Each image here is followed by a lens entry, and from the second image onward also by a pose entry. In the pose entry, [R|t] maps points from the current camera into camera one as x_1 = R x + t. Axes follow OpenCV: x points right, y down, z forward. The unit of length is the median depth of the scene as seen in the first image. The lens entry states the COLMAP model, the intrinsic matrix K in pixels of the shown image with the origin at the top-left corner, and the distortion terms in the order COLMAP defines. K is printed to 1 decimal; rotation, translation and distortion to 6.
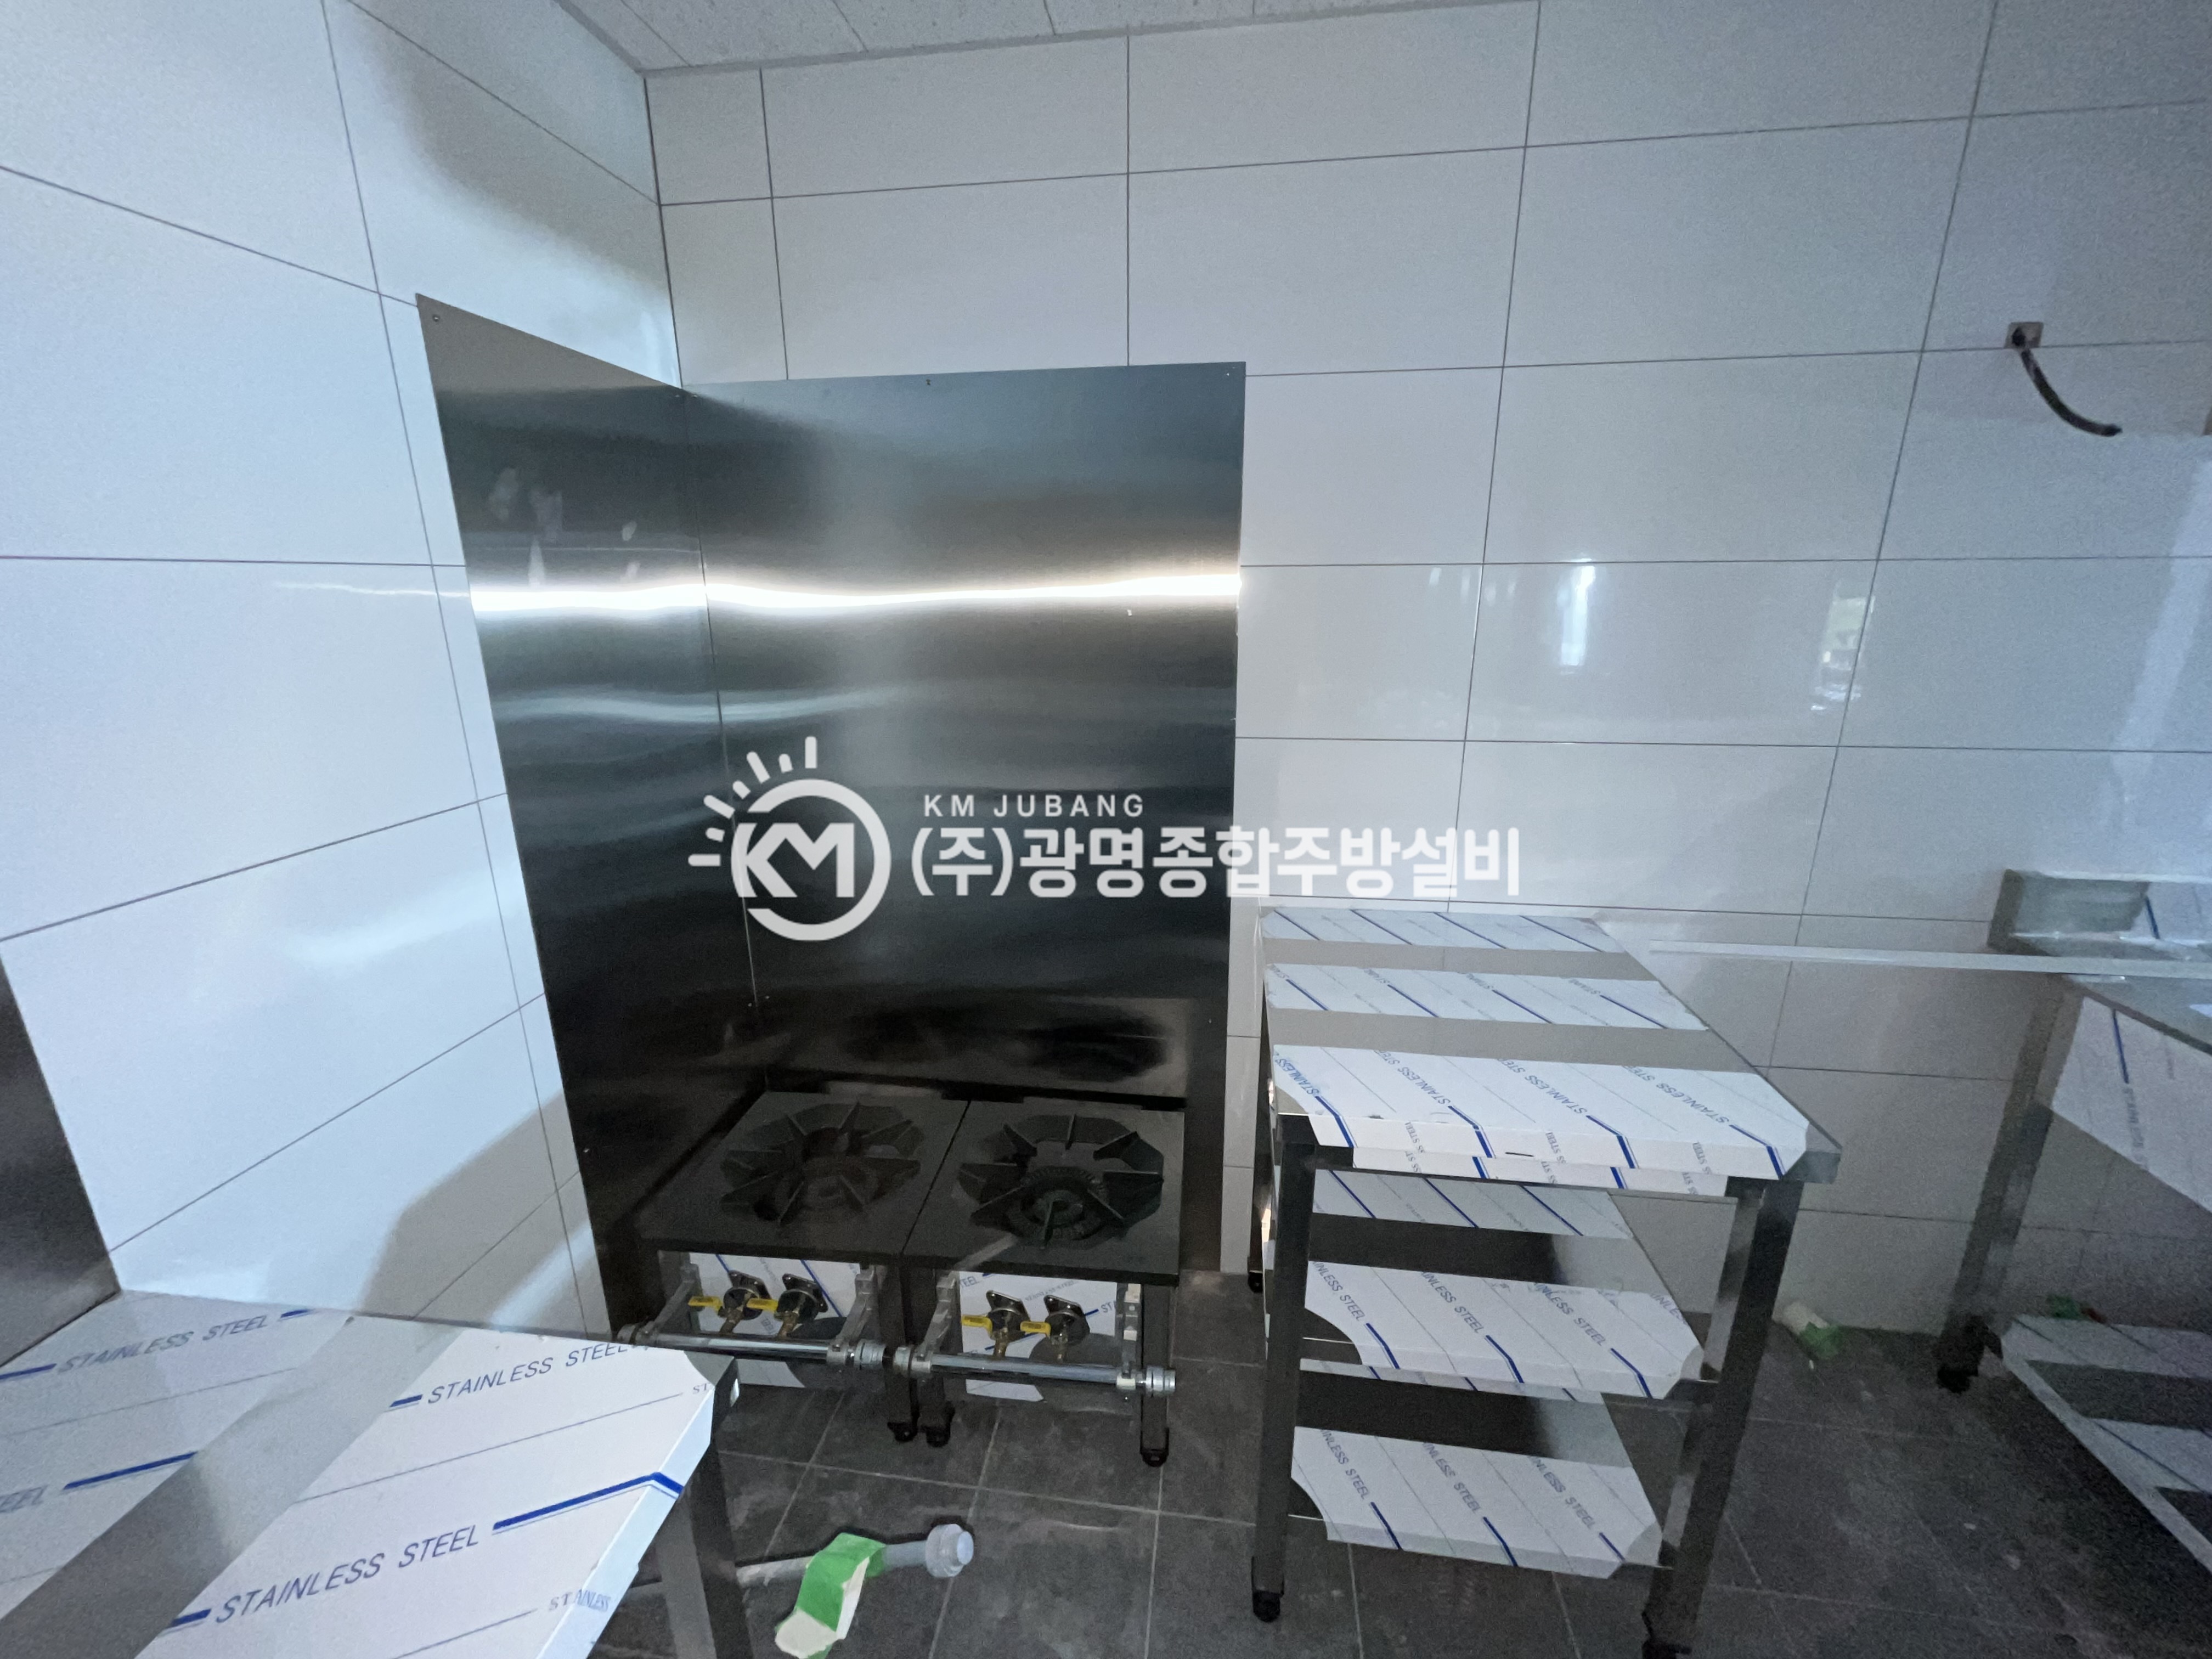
lens RADIAL K [[890.5, 0, 1104.3], [0, 890.5, 823.8], [0, 0, 1]] dist [-0.001684, -0.000107]
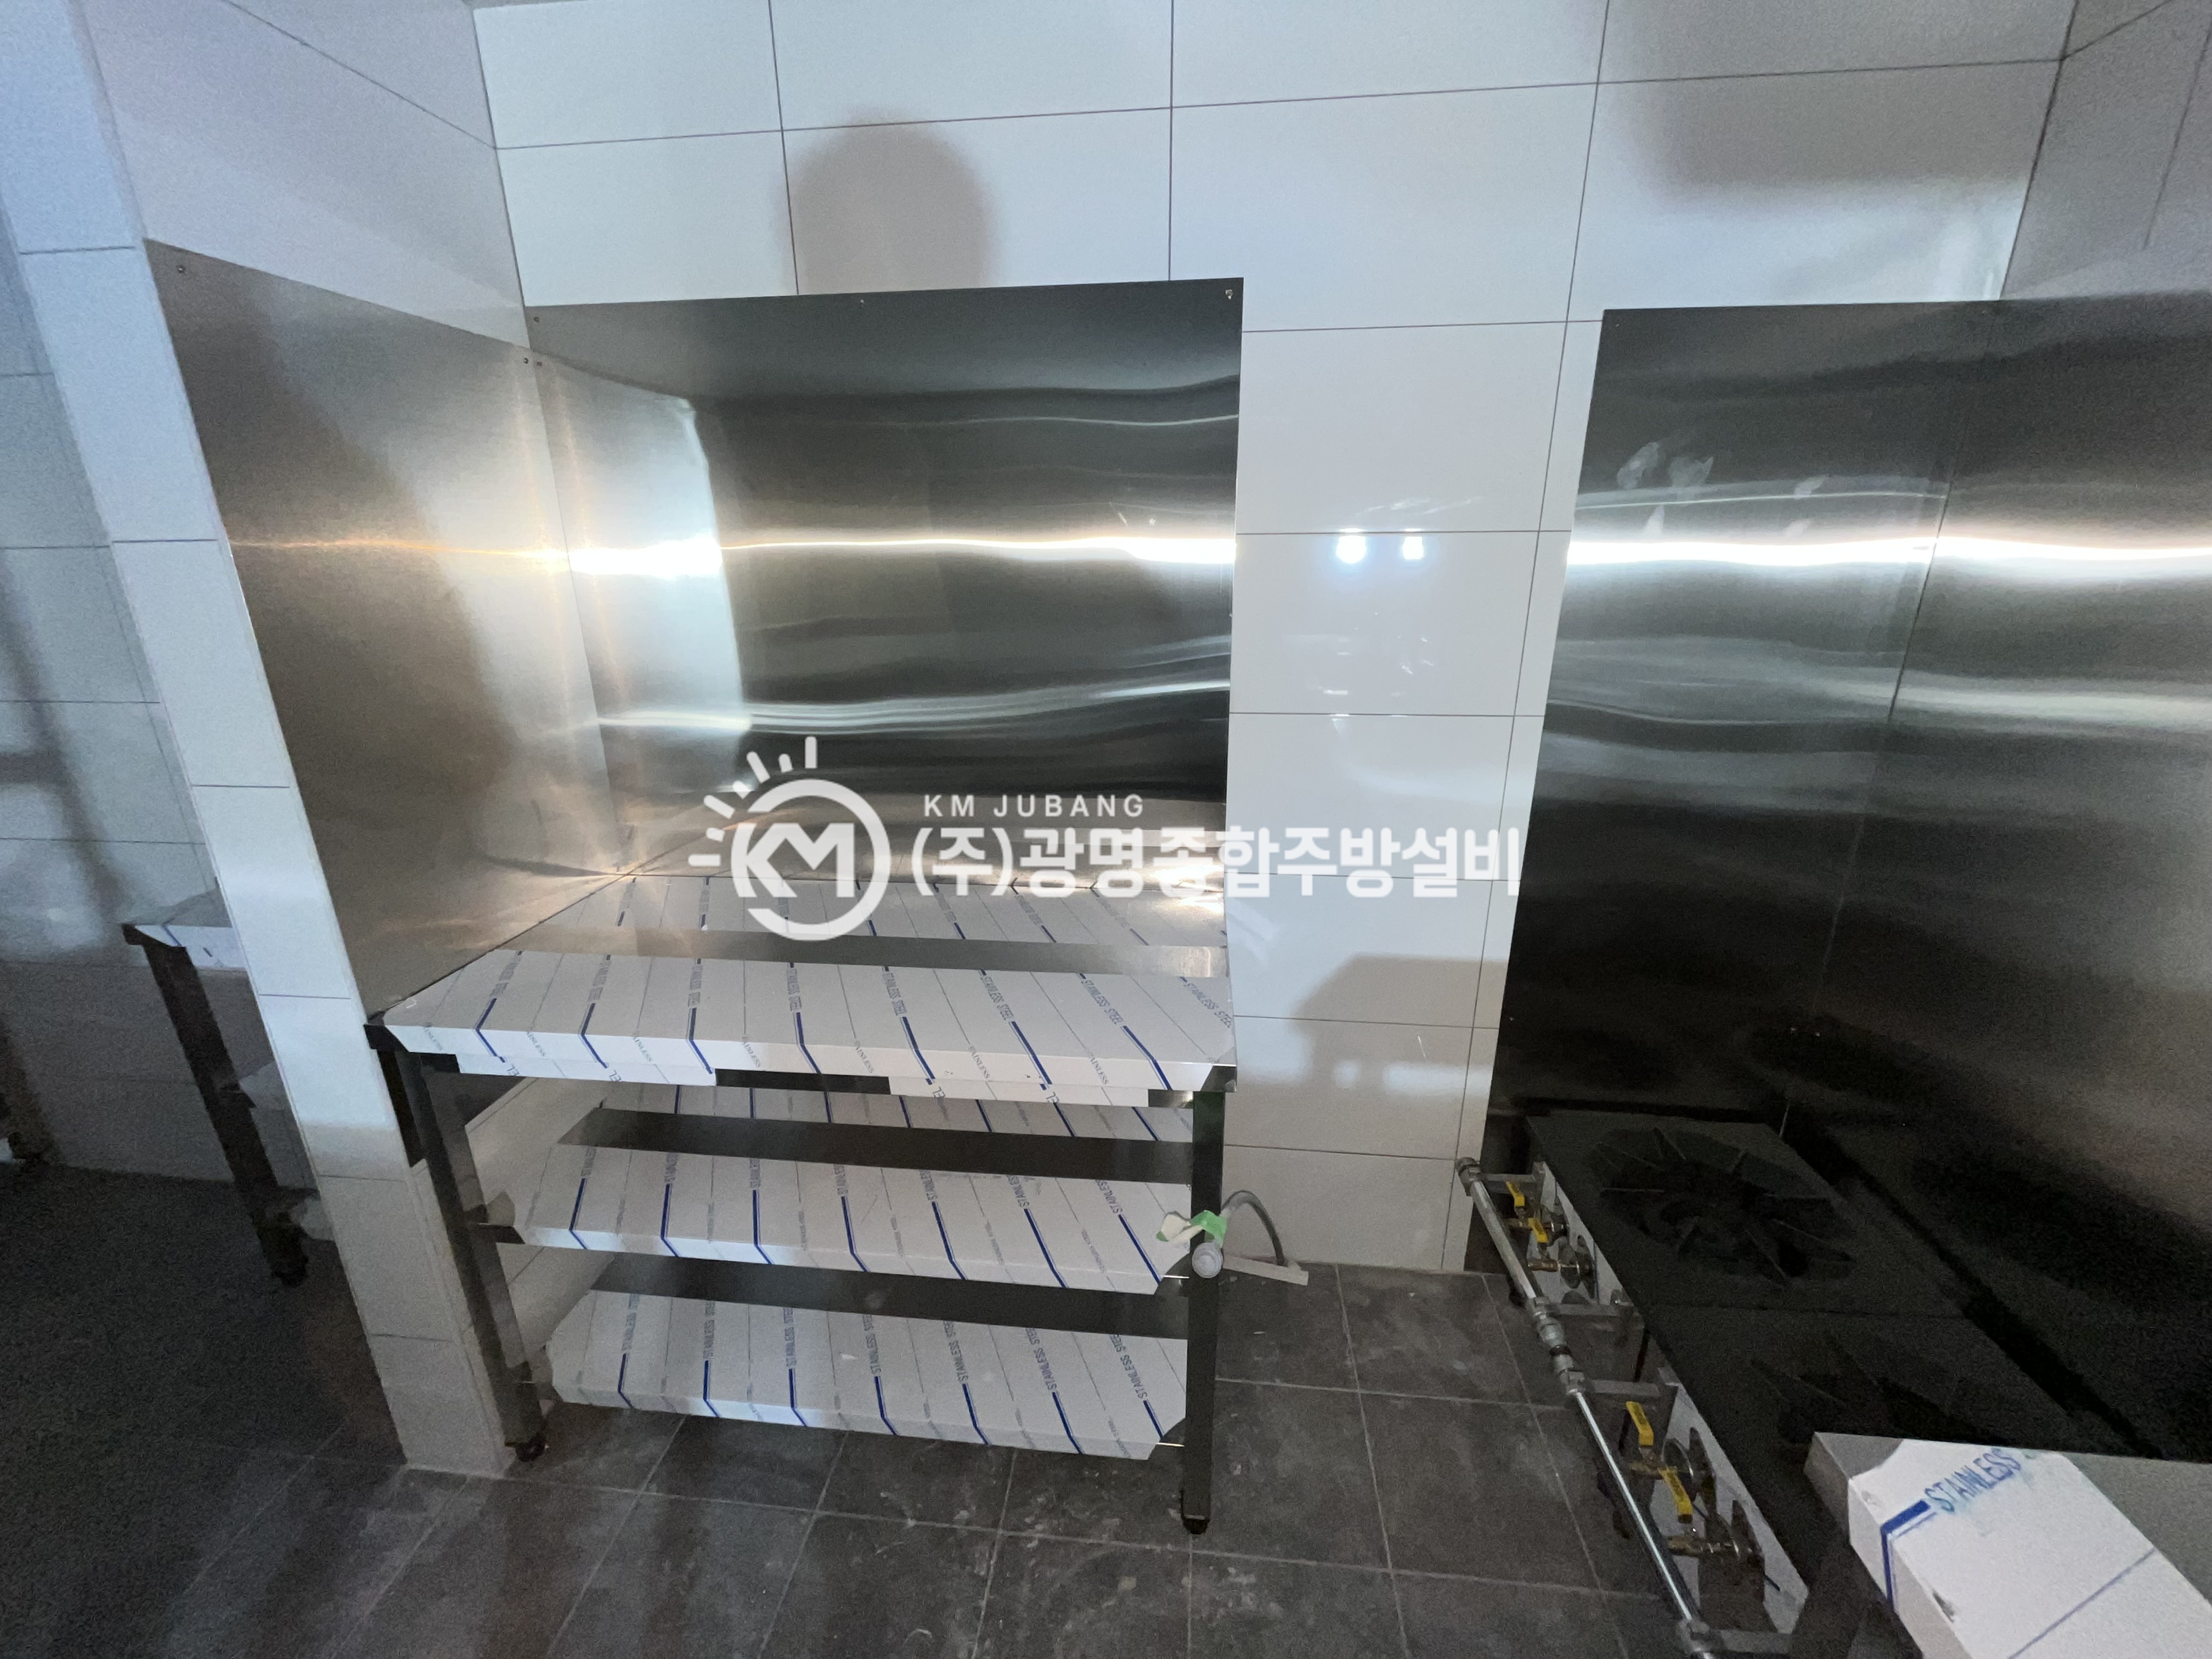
lens RADIAL K [[890.5, 0, 1104.3], [0, 890.5, 823.8], [0, 0, 1]] dist [-0.001684, -0.000107]
pose [[0.031120, 0.296686, -0.954468, 0.488930], [-0.253967, 0.925937, 0.279537, -0.078533], [0.966712, 0.233704, 0.104164, 0.284337]]
